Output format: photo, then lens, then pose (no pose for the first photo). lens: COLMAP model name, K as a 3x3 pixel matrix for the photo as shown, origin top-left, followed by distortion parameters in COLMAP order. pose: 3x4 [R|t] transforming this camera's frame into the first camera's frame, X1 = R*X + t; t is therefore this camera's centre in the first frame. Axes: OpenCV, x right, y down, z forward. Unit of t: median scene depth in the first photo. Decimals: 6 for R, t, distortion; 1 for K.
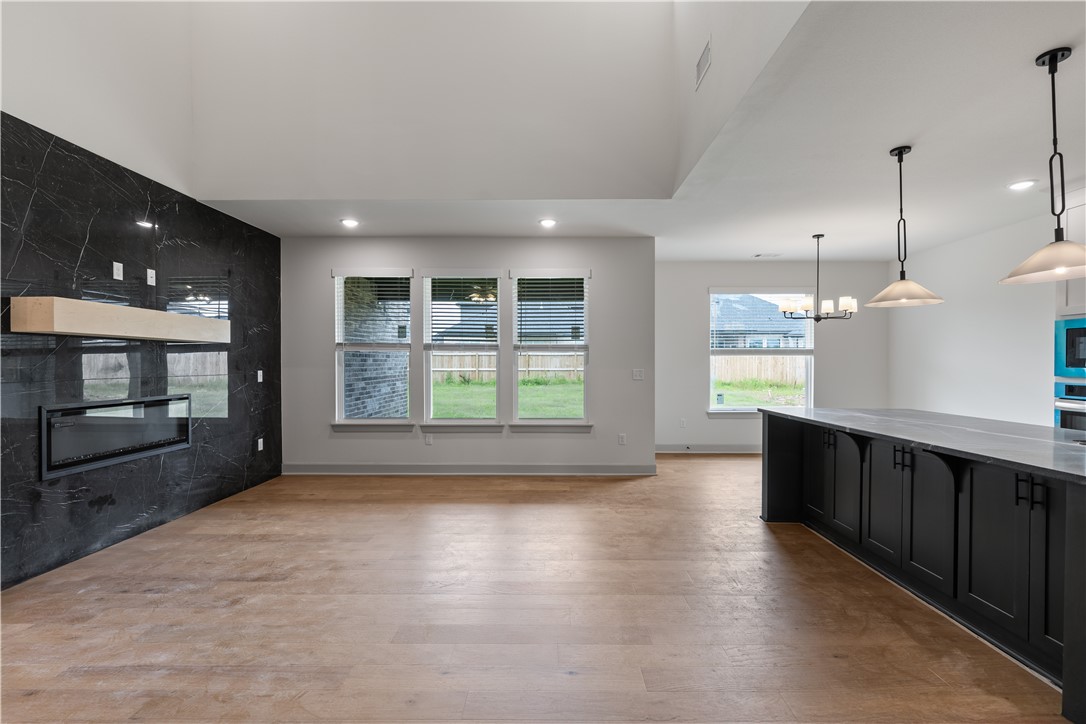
lens RADIAL K [[497.9, 0, 552.2], [0, 497.9, 370.0], [0, 0, 1]] dist [0.000293, -0.001916]
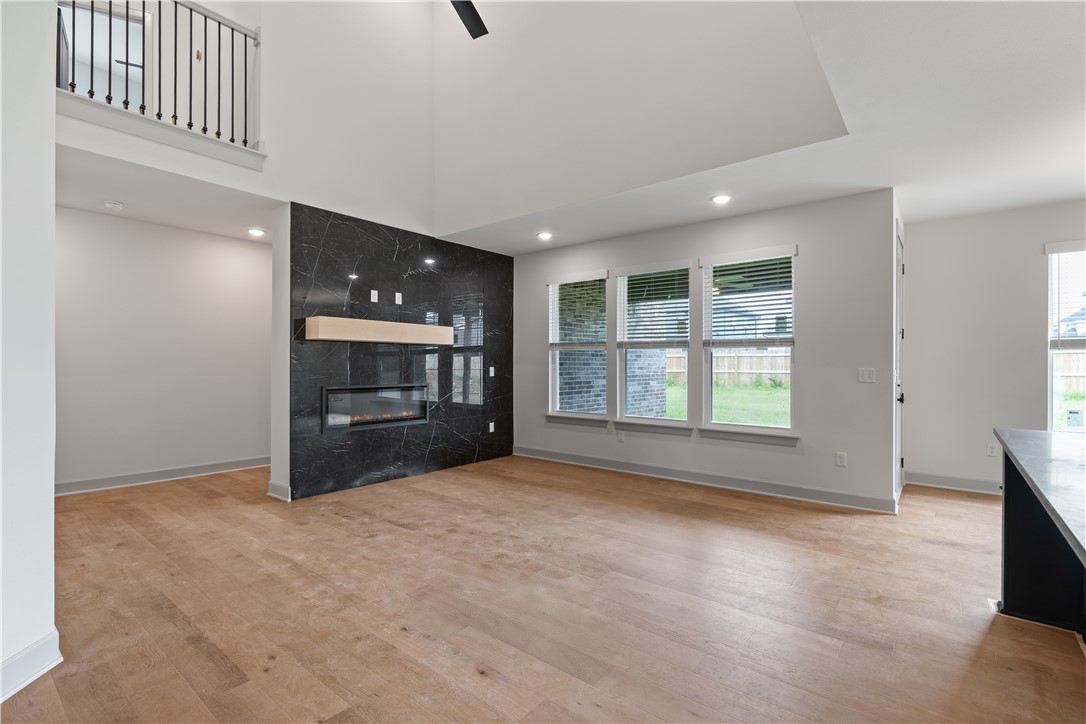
lens RADIAL K [[497.9, 0, 545.3], [0, 497.9, 368.6], [0, 0, 1]] dist [0.000293, -0.001916]
pose [[0.780028, 0.006477, -0.625712, 0.320739], [-0.011521, 0.999926, -0.004012, 0.009215], [0.625639, 0.010339, 0.780044, 0.138797]]
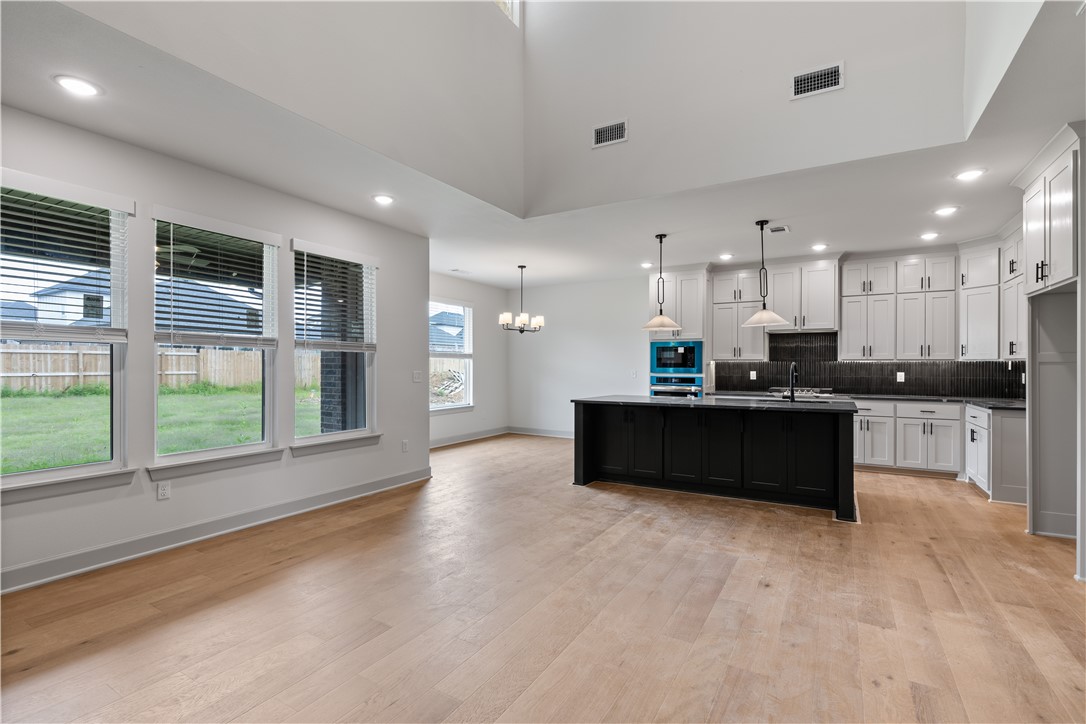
lens RADIAL K [[497.9, 0, 546.3], [0, 497.9, 364.2], [0, 0, 1]] dist [0.000293, -0.001916]
pose [[0.500794, 0.003981, 0.865557, -0.652828], [0.009890, 0.999898, -0.010321, -0.002772], [-0.865510, 0.013729, 0.500703, 0.362296]]
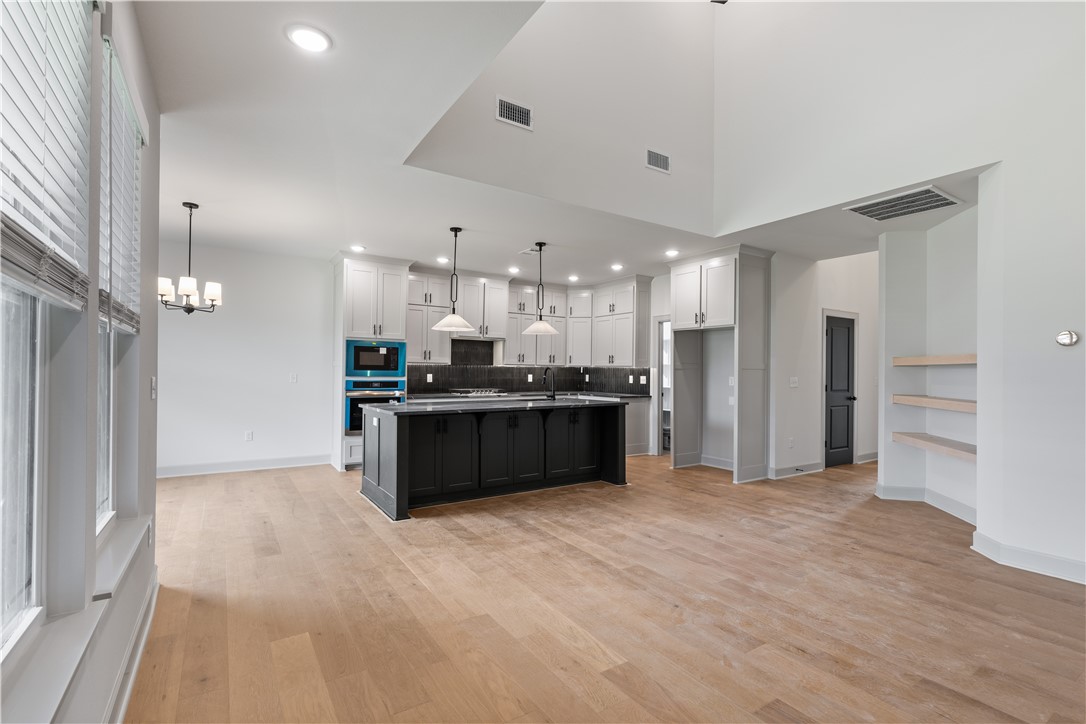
lens RADIAL K [[497.9, 0, 545.2], [0, 497.9, 369.8], [0, 0, 1]] dist [0.000293, -0.001916]
pose [[-0.550451, -0.003794, 0.834859, -0.521133], [0.001888, 0.999981, 0.005789, -0.012538], [-0.834865, 0.004762, -0.550434, 1.151651]]
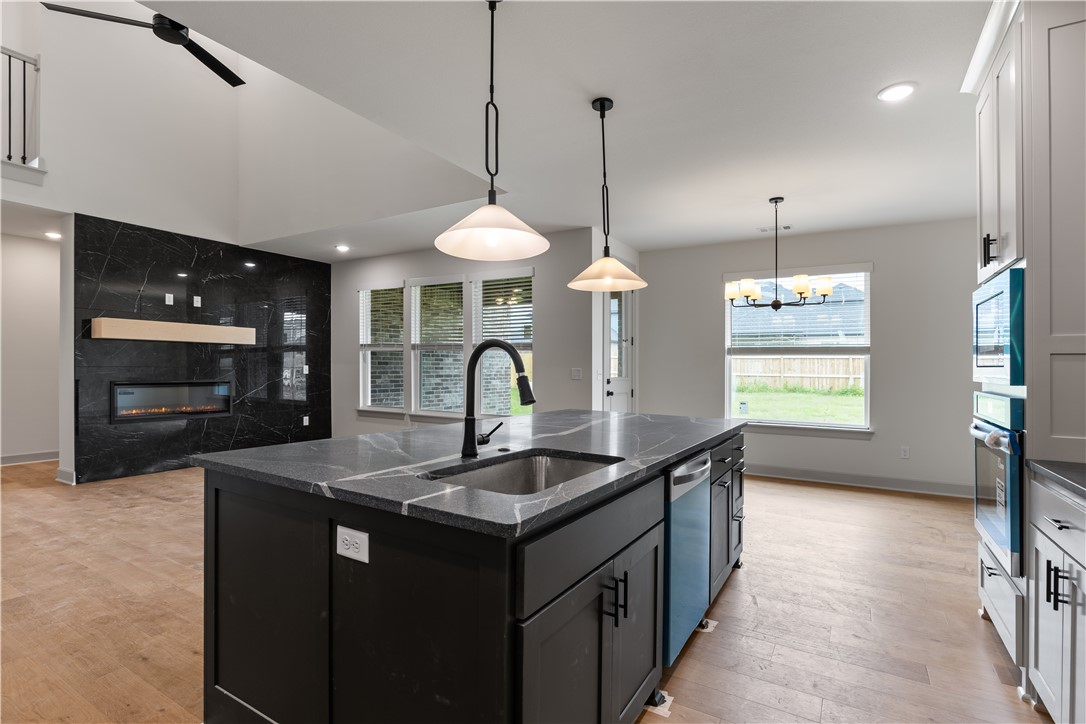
lens RADIAL K [[518.6, 0, 547.3], [0, 518.6, 375.4], [0, 0, 1]] dist [-0.015254, 0.002051]
pose [[0.863746, 0.018662, -0.503582, 0.752321], [-0.018208, 0.999817, 0.005821, 0.009130], [0.503598, 0.004142, 0.863928, 0.145679]]
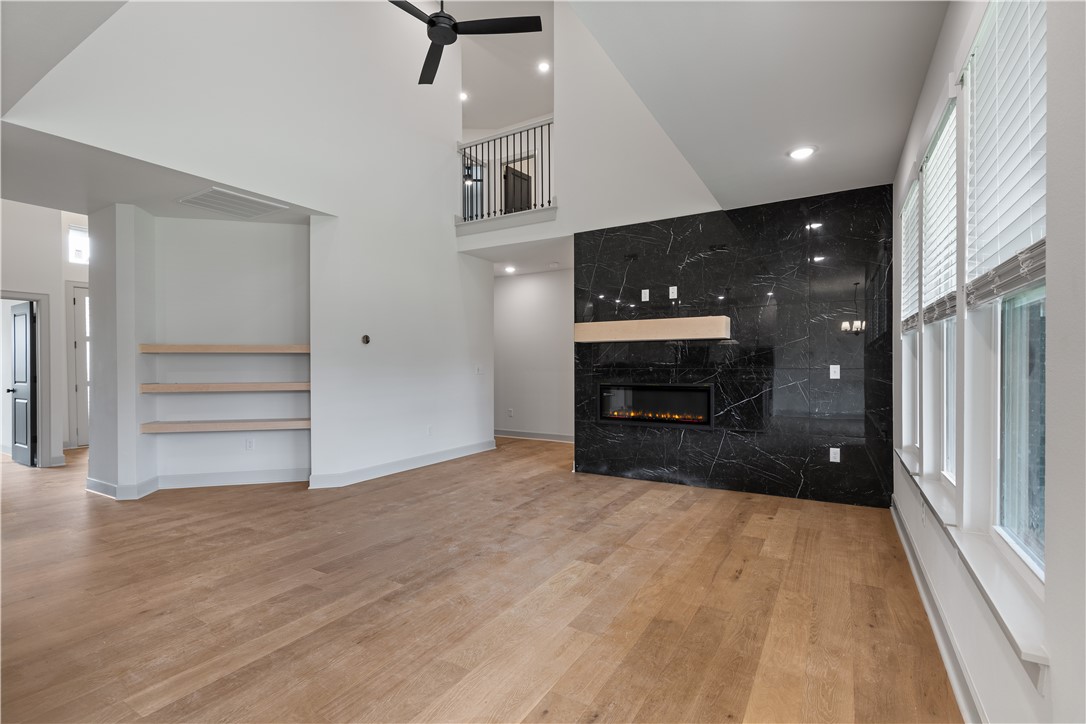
lens RADIAL K [[497.9, 0, 544.9], [0, 497.9, 368.3], [0, 0, 1]] dist [0.000293, -0.001916]
pose [[-0.507772, 0.008124, -0.861453, 0.411324], [-0.007236, 0.999880, 0.013694, -0.001158], [0.861461, 0.013187, -0.507652, 1.130923]]
